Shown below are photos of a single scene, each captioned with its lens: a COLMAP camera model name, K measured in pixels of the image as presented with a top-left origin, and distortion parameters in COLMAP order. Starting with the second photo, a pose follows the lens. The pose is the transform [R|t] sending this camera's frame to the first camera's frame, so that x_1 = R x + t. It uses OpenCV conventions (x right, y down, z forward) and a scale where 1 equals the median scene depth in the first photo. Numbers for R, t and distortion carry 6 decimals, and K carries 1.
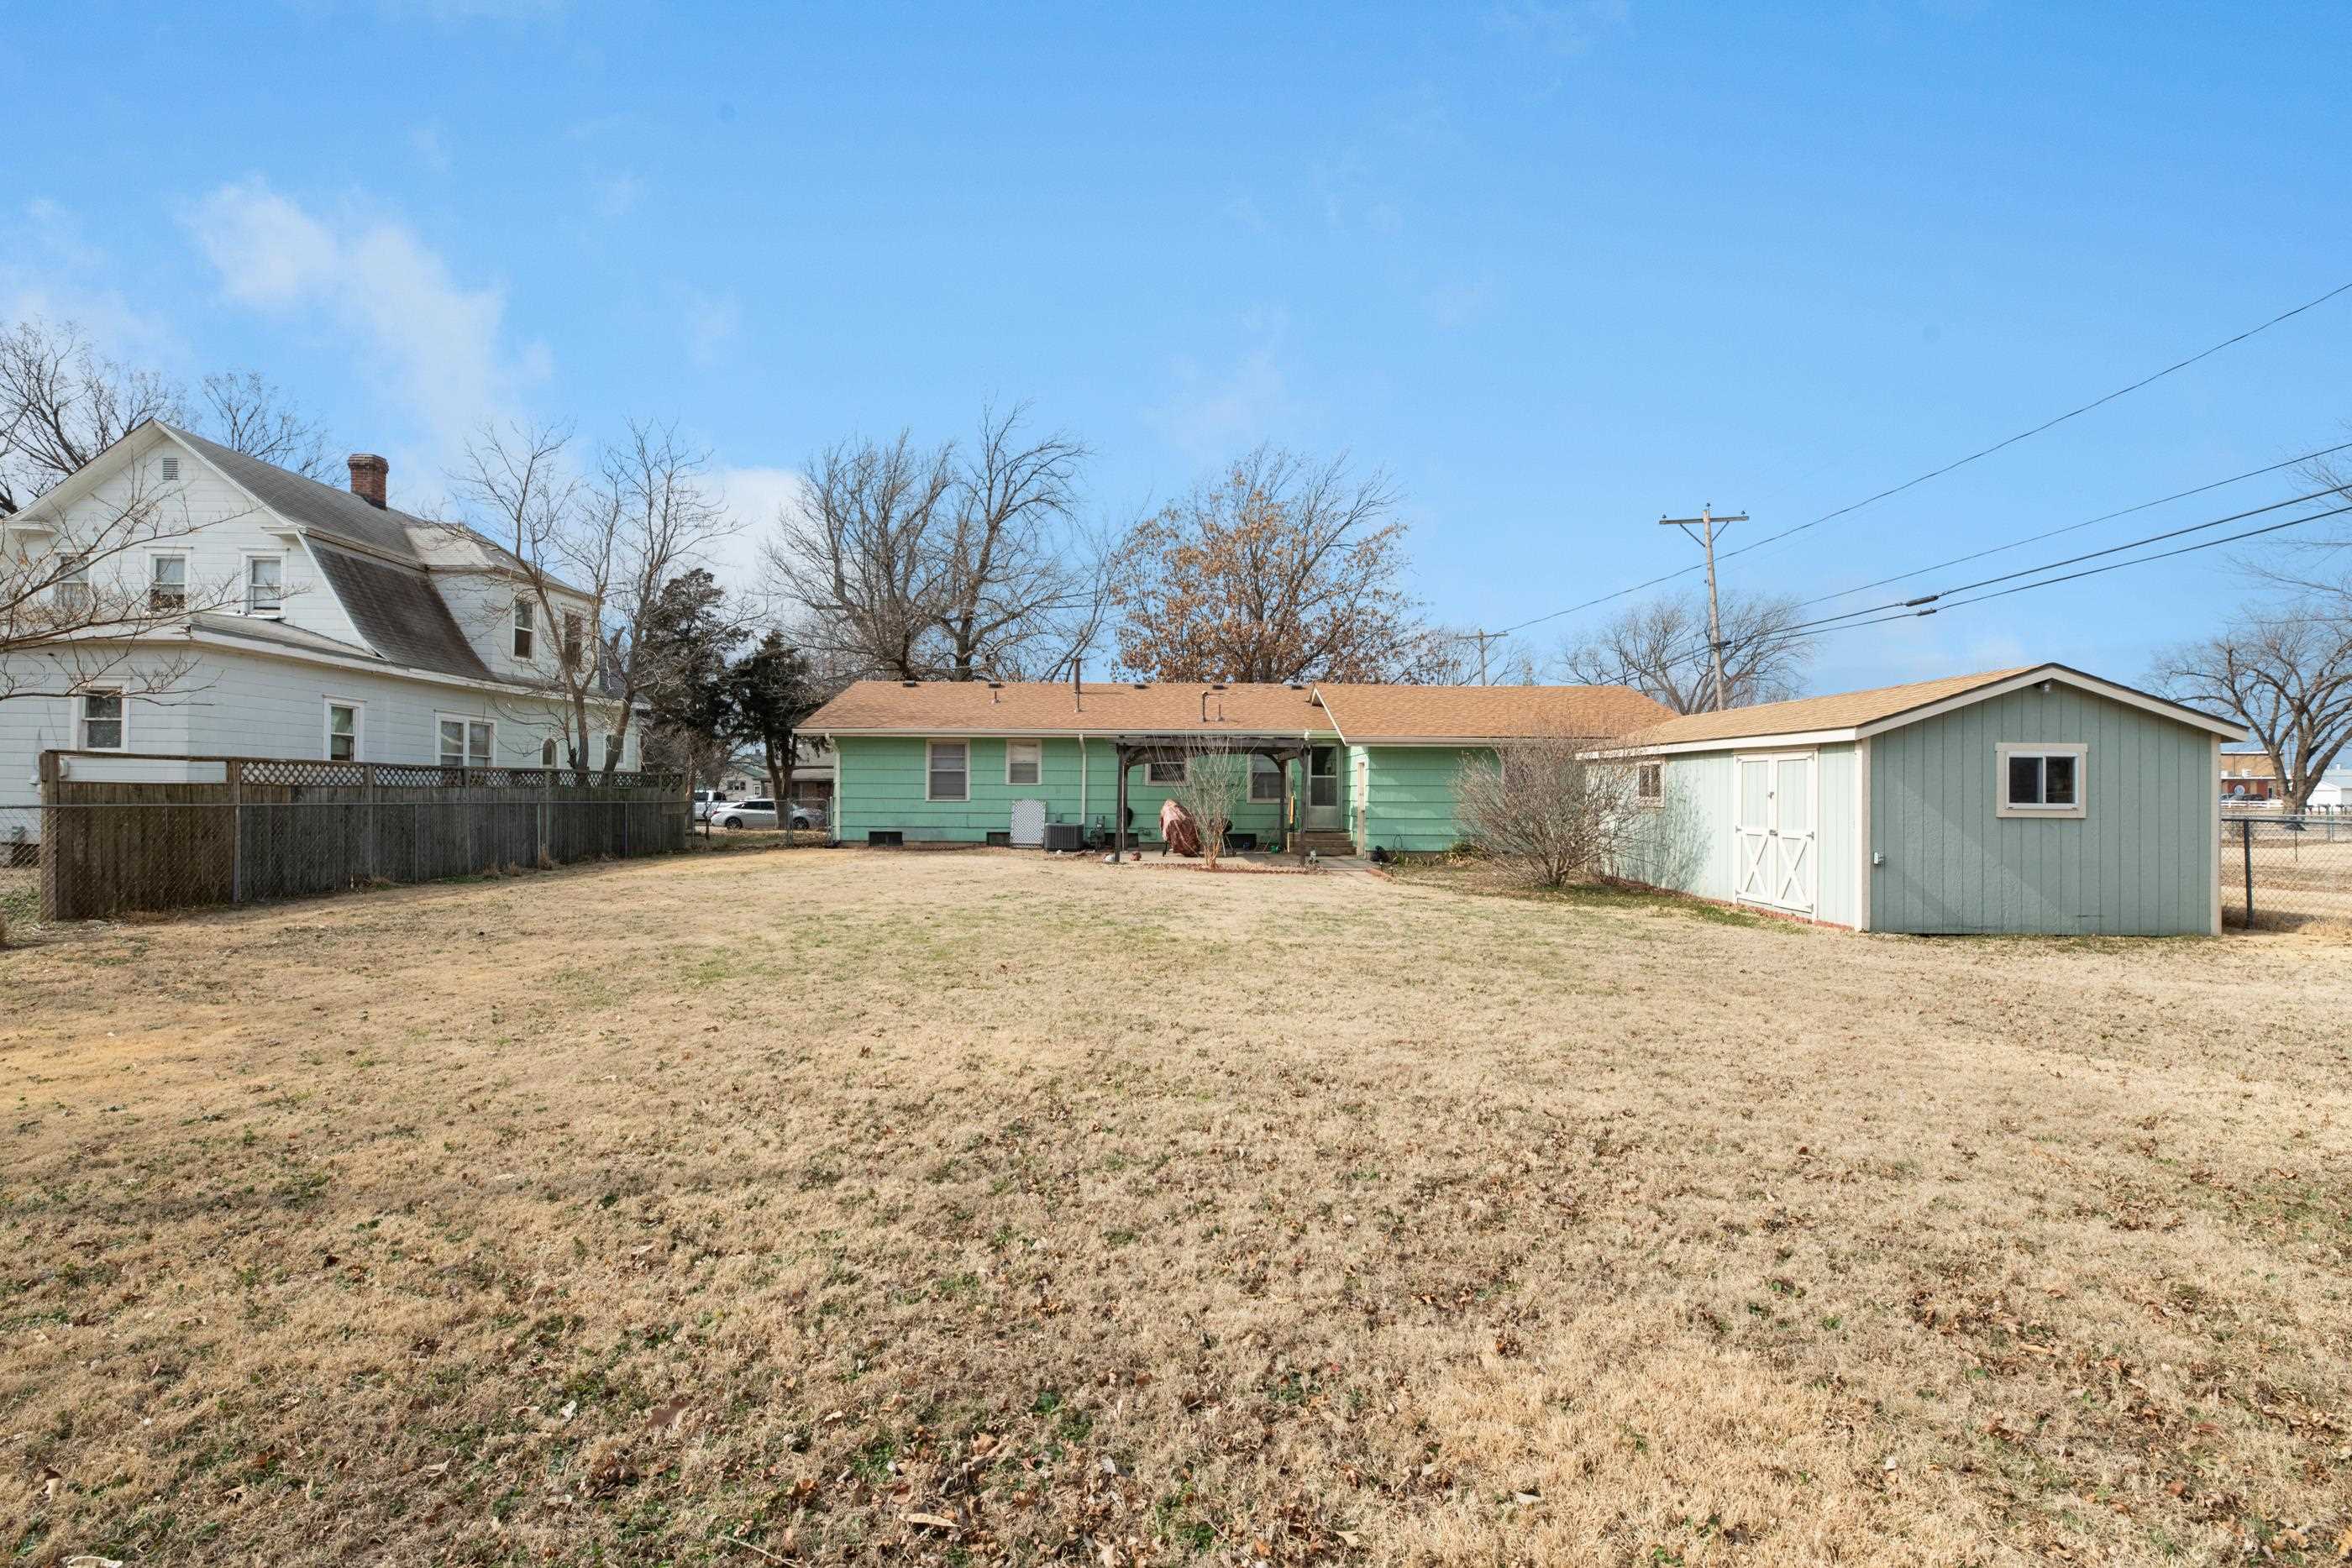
lens RADIAL K [[1020.0, 0, 1168.4], [0, 1020.0, 782.7], [0, 0, 1]] dist [-0.001933, -0.001542]
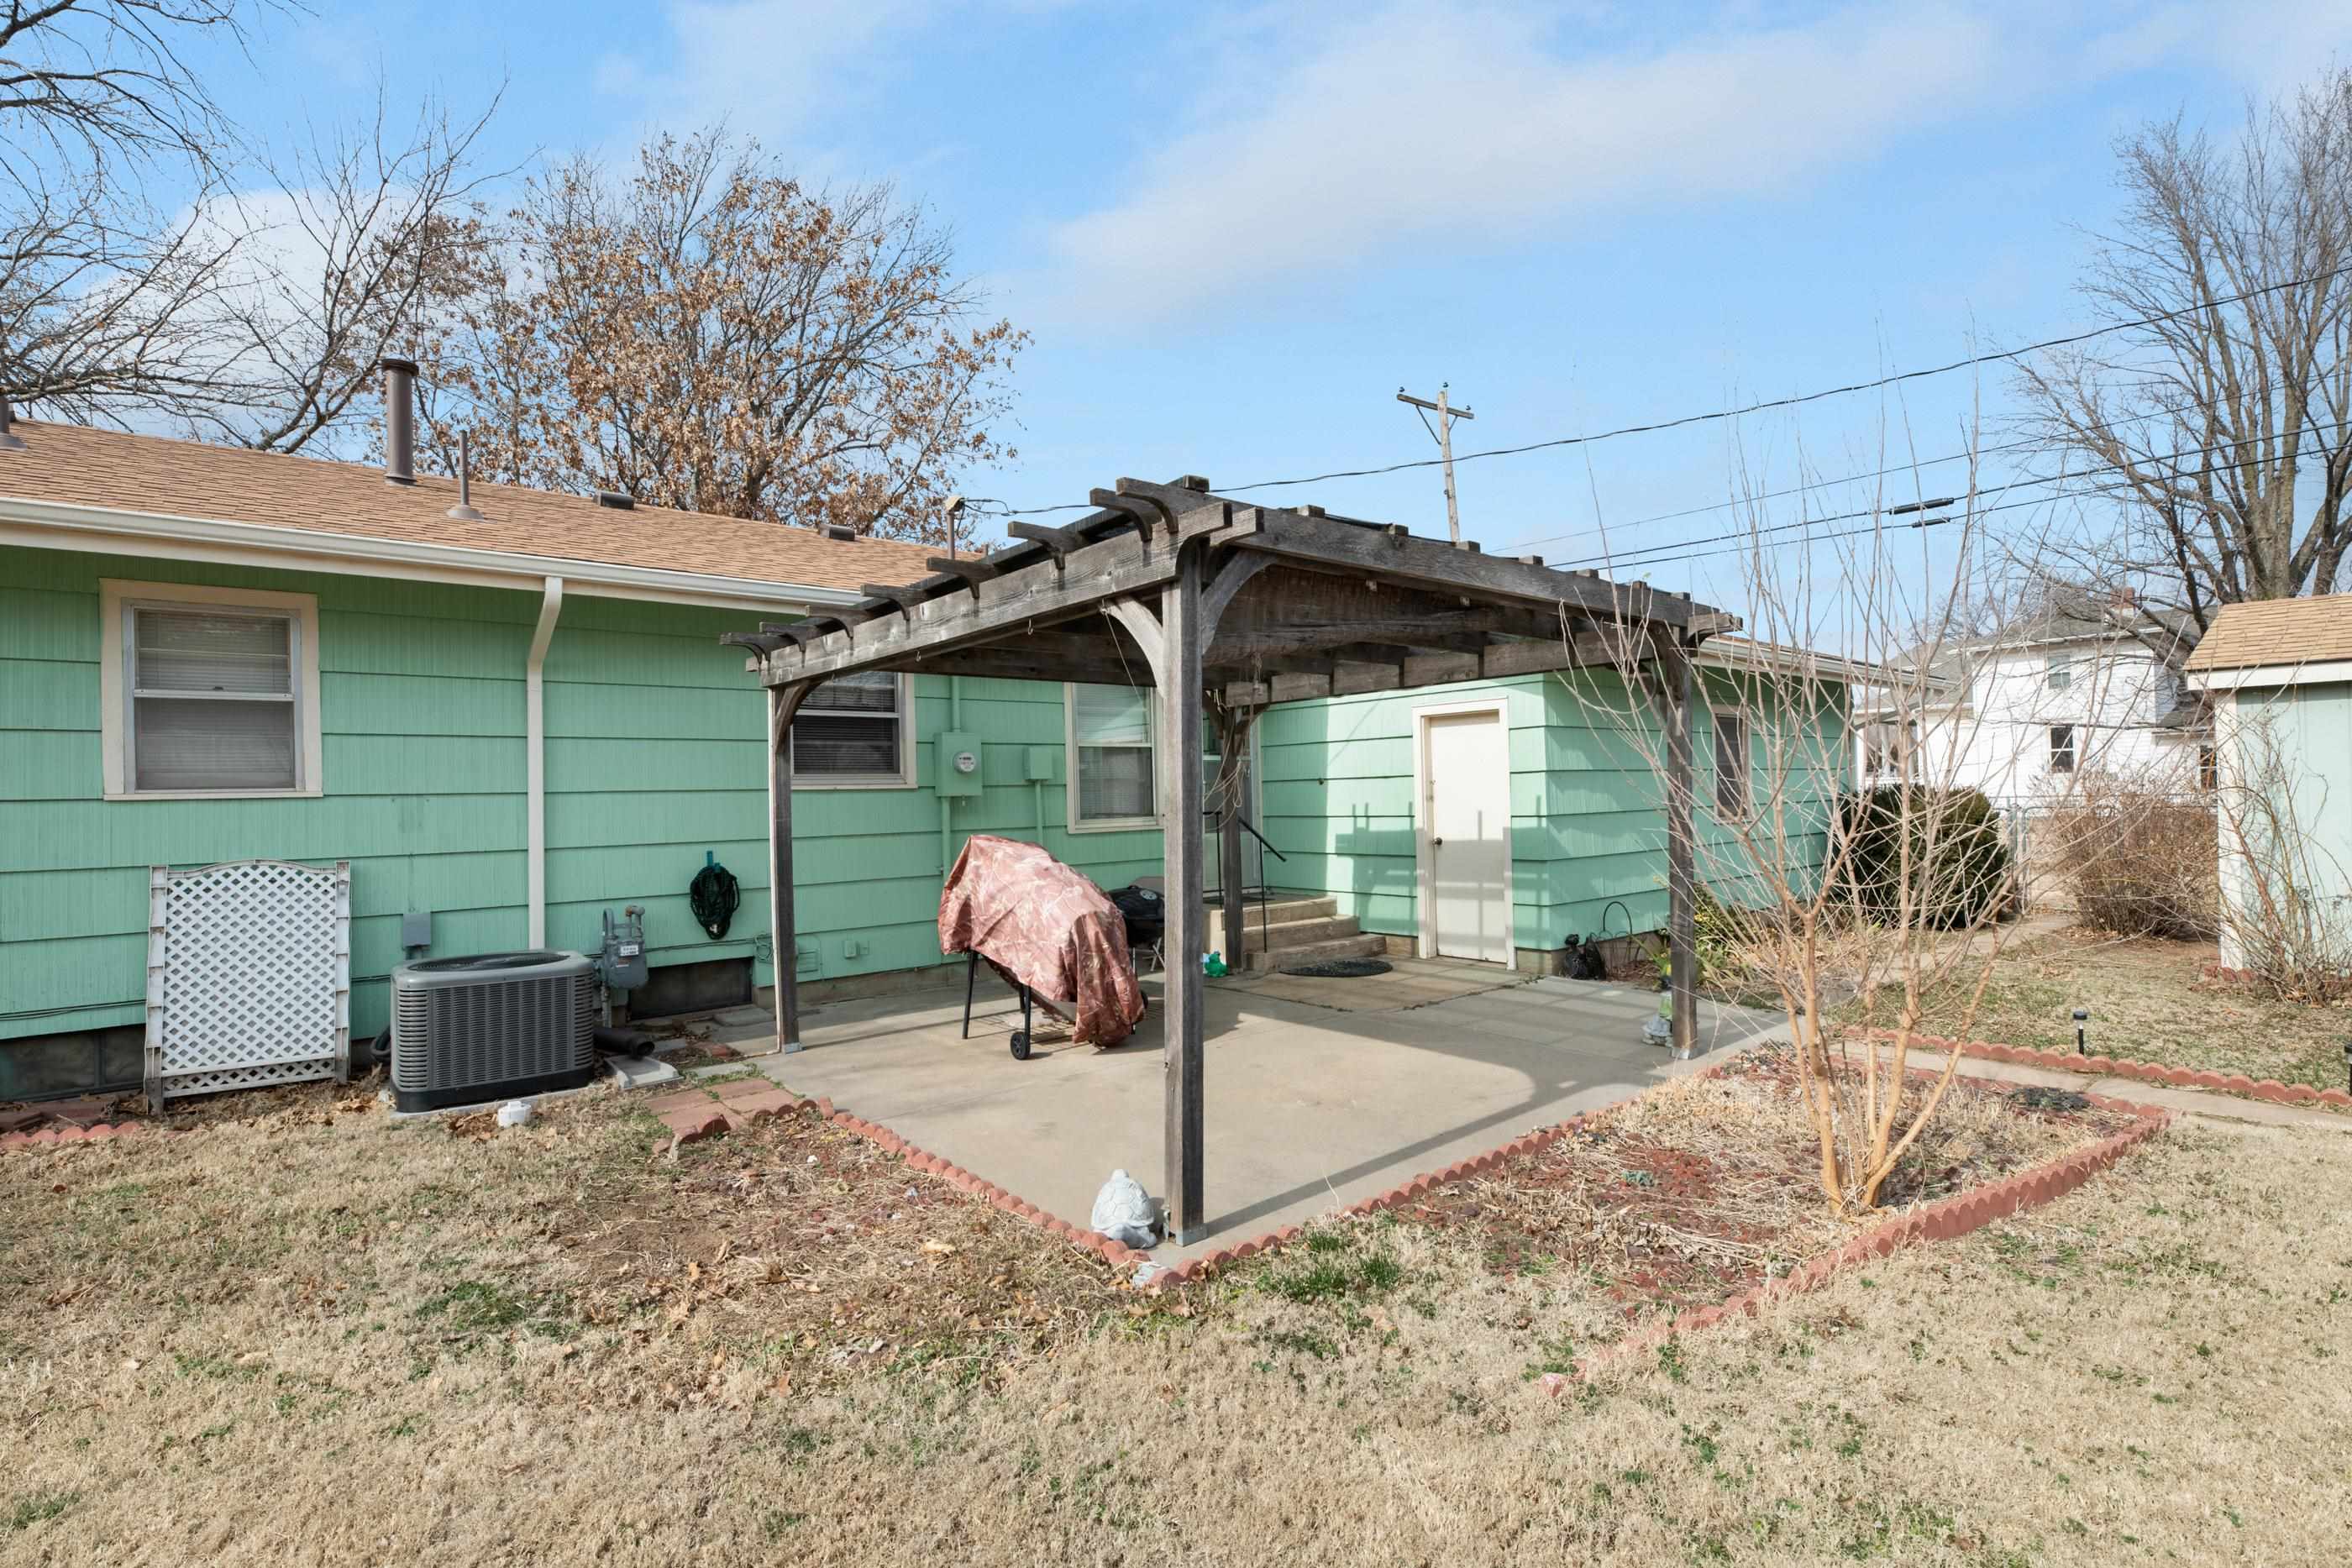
lens RADIAL K [[1079.5, 0, 1176.0], [0, 1079.5, 784.0], [0, 0, 1]] dist [0.001166, -0.000177]
pose [[0.764528, -0.015055, 0.644414, -0.218335], [0.022316, 0.999746, -0.003118, 0.008218], [-0.644204, 0.016765, 0.764670, 1.149452]]
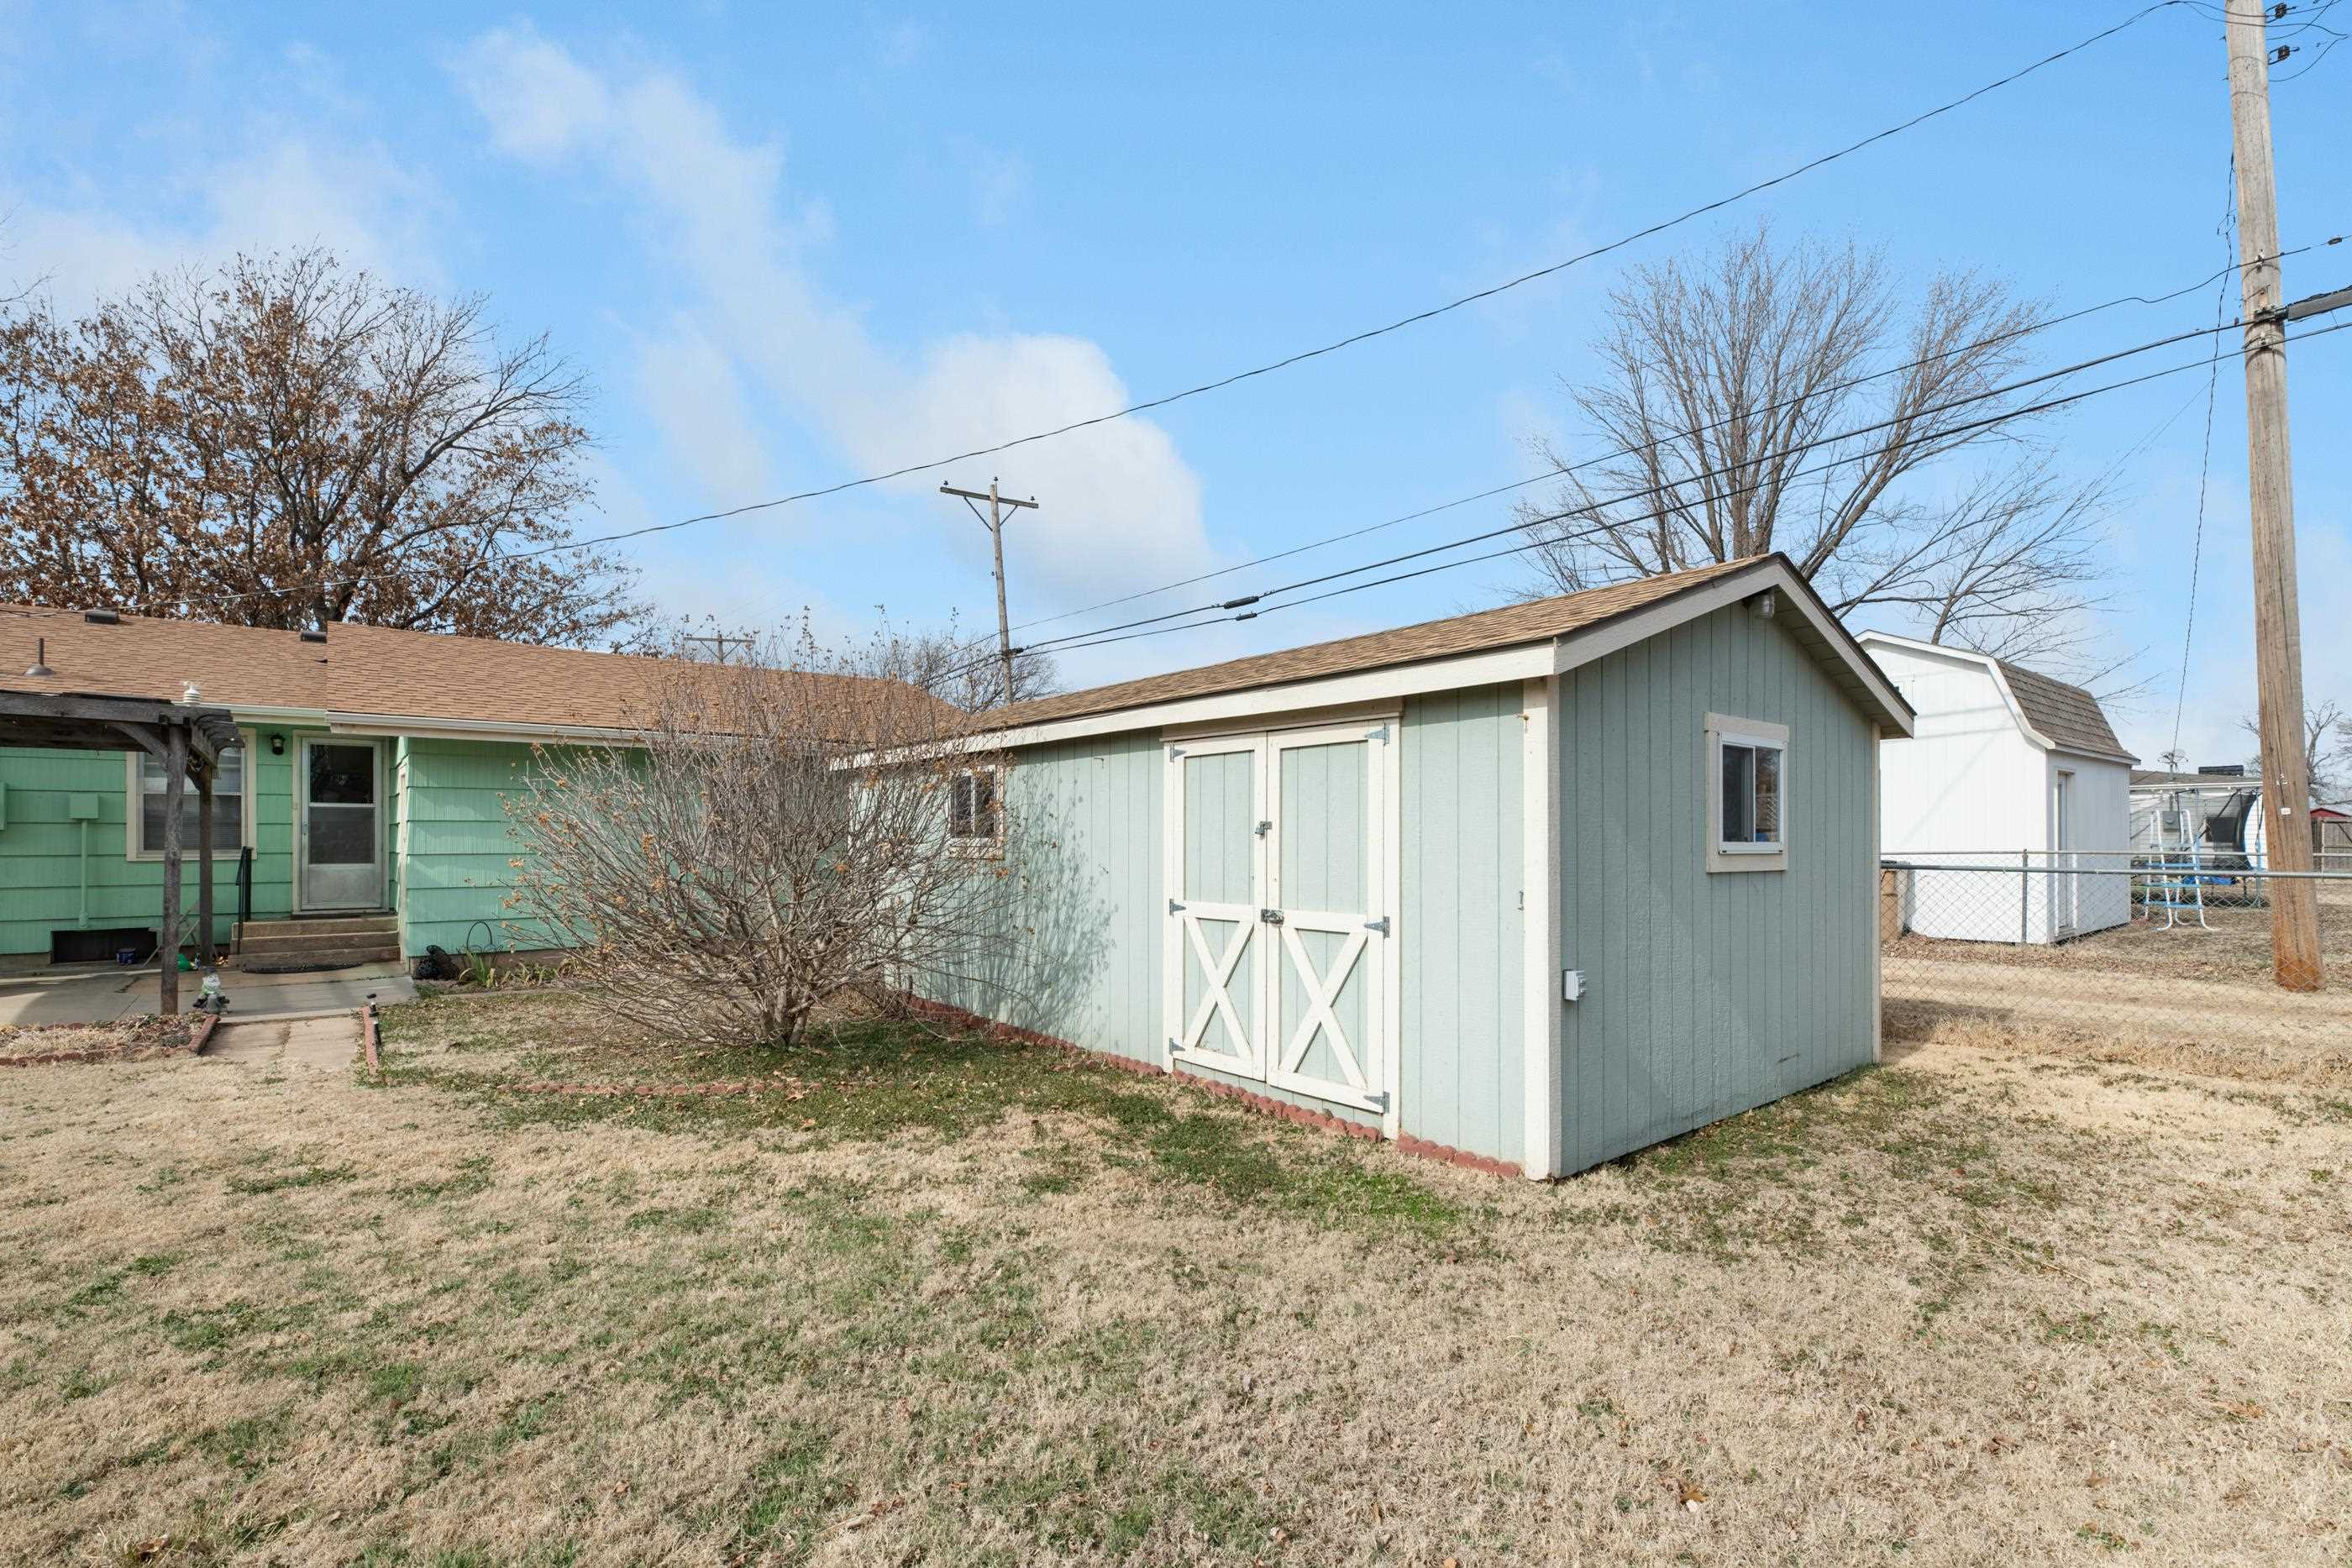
lens RADIAL K [[1050.1, 0, 1176.0], [0, 1050.1, 827.4], [0, 0, 1]] dist [-0.000295, -0.000304]
pose [[0.770406, 0.000873, 0.637553, 0.230477], [0.000692, 0.999997, -0.002205, 0.010096], [-0.637553, 0.002140, 0.770404, 0.564463]]
